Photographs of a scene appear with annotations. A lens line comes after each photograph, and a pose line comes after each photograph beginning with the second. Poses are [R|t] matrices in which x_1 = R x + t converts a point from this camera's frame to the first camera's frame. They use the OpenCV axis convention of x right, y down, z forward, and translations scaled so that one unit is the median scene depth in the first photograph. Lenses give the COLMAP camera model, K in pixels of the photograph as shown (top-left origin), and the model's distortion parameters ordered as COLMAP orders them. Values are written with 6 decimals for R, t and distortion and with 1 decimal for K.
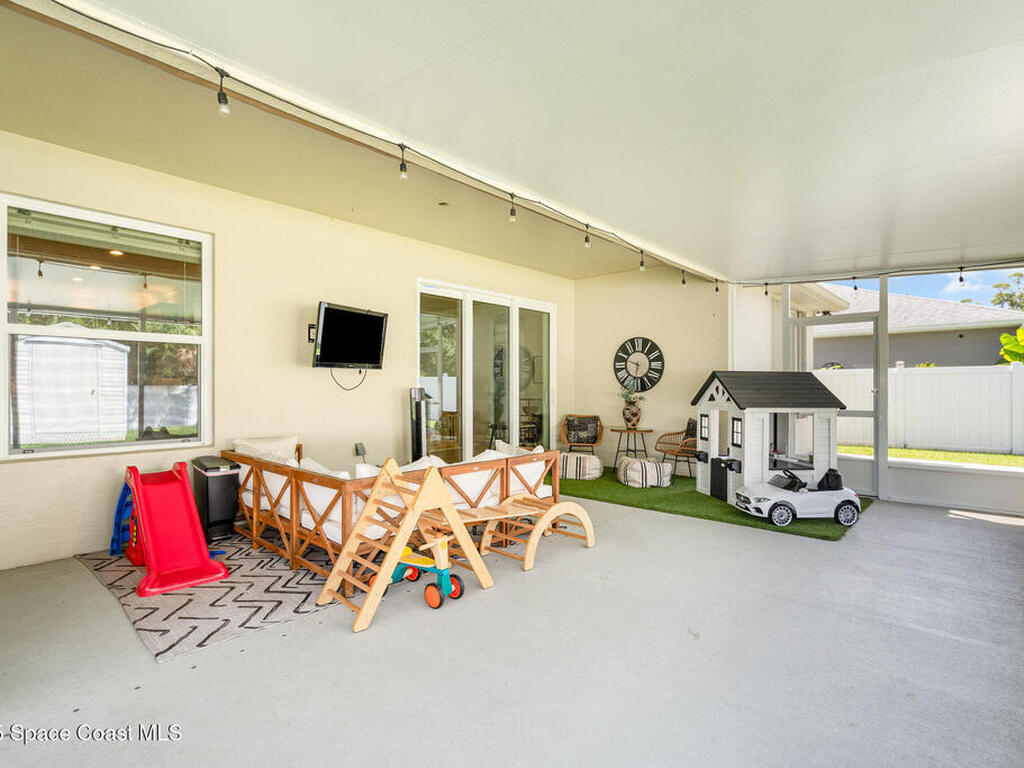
lens RADIAL K [[535.7, 0, 512.0], [0, 535.7, 384.0], [0, 0, 1]] dist [0.013240, -0.000184]
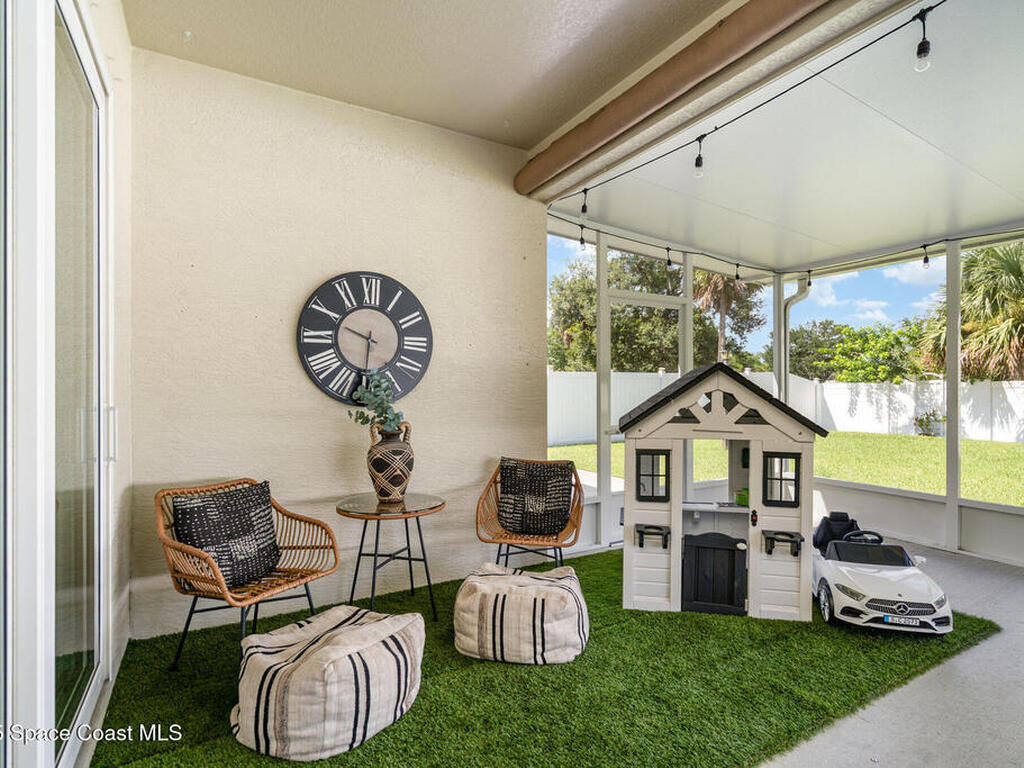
lens RADIAL K [[525.9, 0, 512.0], [0, 525.9, 384.0], [0, 0, 1]] dist [-0.011746, -0.000322]
pose [[0.311033, 0.004939, 0.950386, -0.113930], [-0.005867, 0.999977, -0.003276, -0.001229], [-0.950381, -0.004556, 0.311055, 0.780626]]
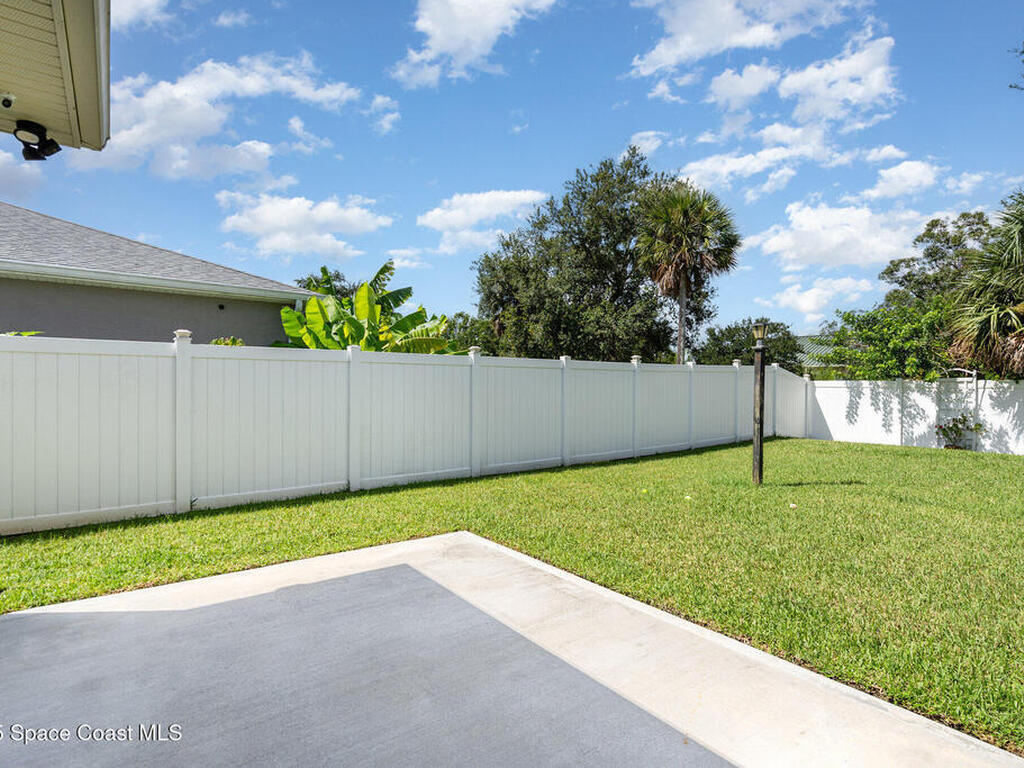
lens RADIAL K [[535.7, 0, 512.0], [0, 535.7, 384.0], [0, 0, 1]] dist [0.013240, -0.000184]
pose [[0.188097, 0.007441, 0.982122, 0.411453], [-0.012824, 0.999905, -0.005120, 0.011298], [-0.982067, -0.011632, 0.188174, 0.882855]]
